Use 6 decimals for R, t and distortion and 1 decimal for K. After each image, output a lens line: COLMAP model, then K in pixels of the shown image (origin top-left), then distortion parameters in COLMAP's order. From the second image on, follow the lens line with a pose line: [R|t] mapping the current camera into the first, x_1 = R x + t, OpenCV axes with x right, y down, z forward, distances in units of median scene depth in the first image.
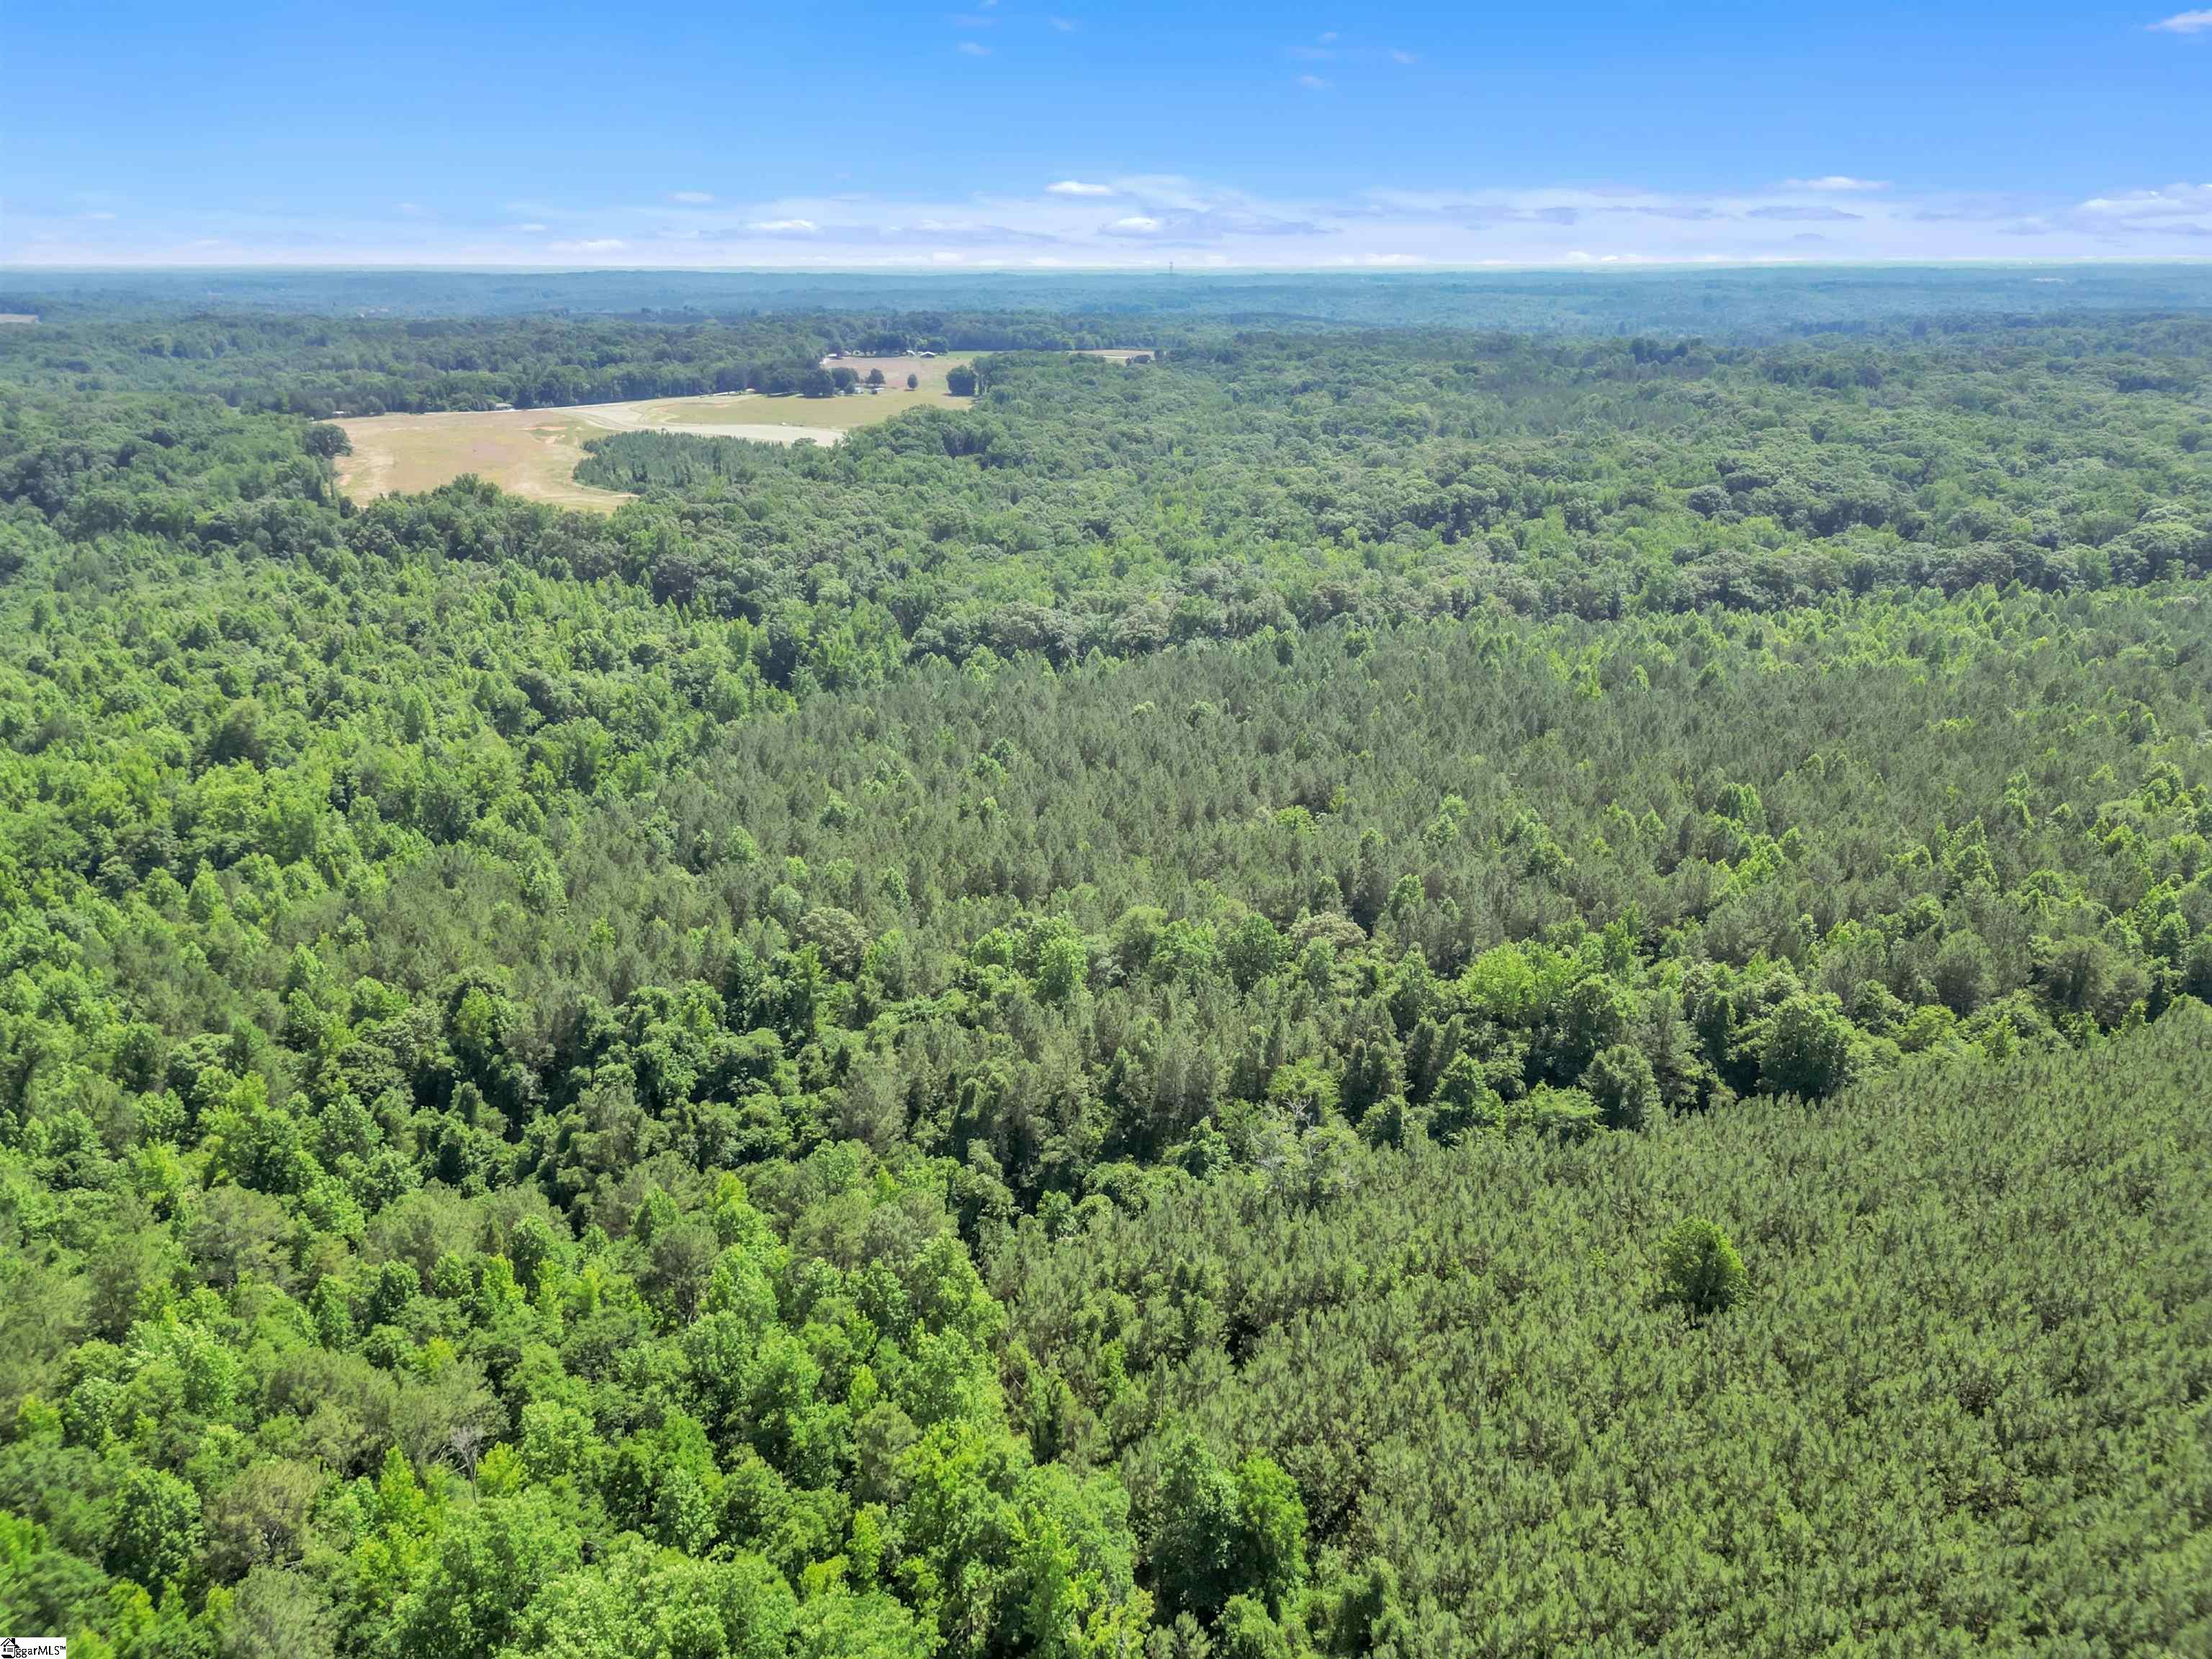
lens RADIAL K [[1545.5, 0, 1106.0], [0, 1545.5, 829.5], [0, 0, 1]] dist [0.077819, -0.048185]
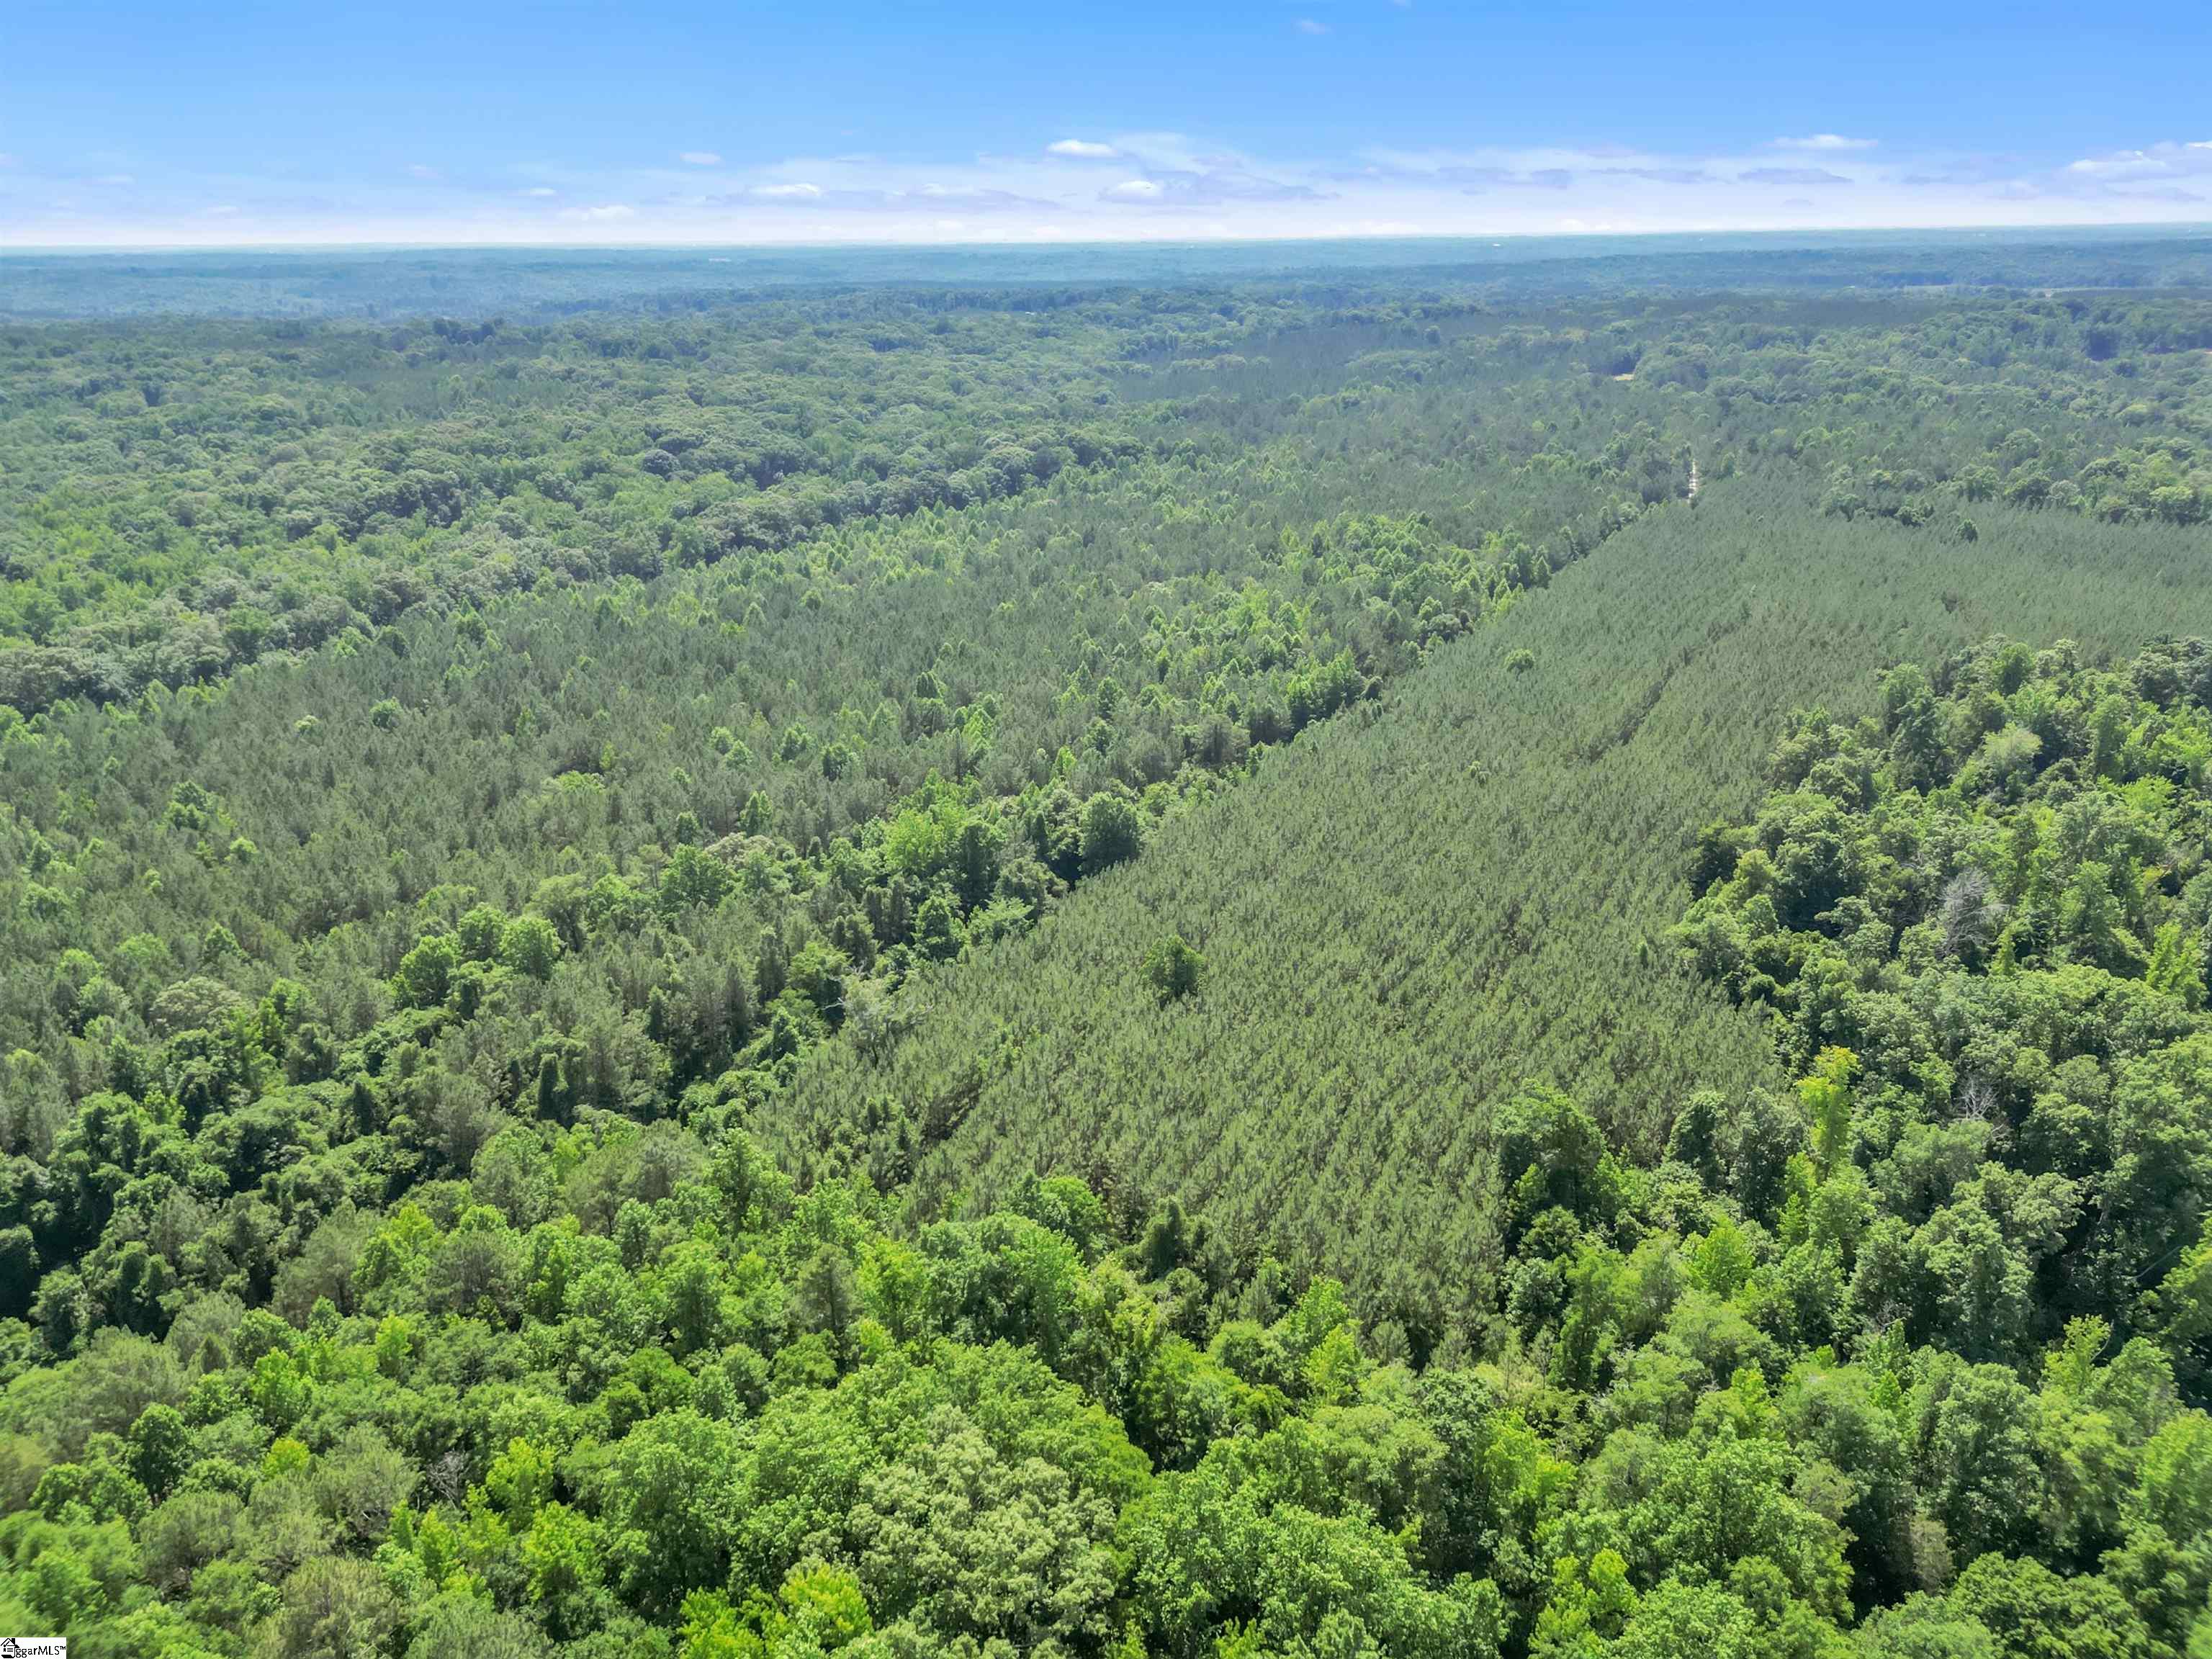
lens RADIAL K [[1545.5, 0, 1106.0], [0, 1545.5, 829.5], [0, 0, 1]] dist [0.077819, -0.048185]
pose [[0.754609, -0.248491, 0.607303, -0.334758], [0.241797, 0.965696, 0.094688, 0.014528], [-0.609999, 0.075392, 0.788808, -0.027475]]
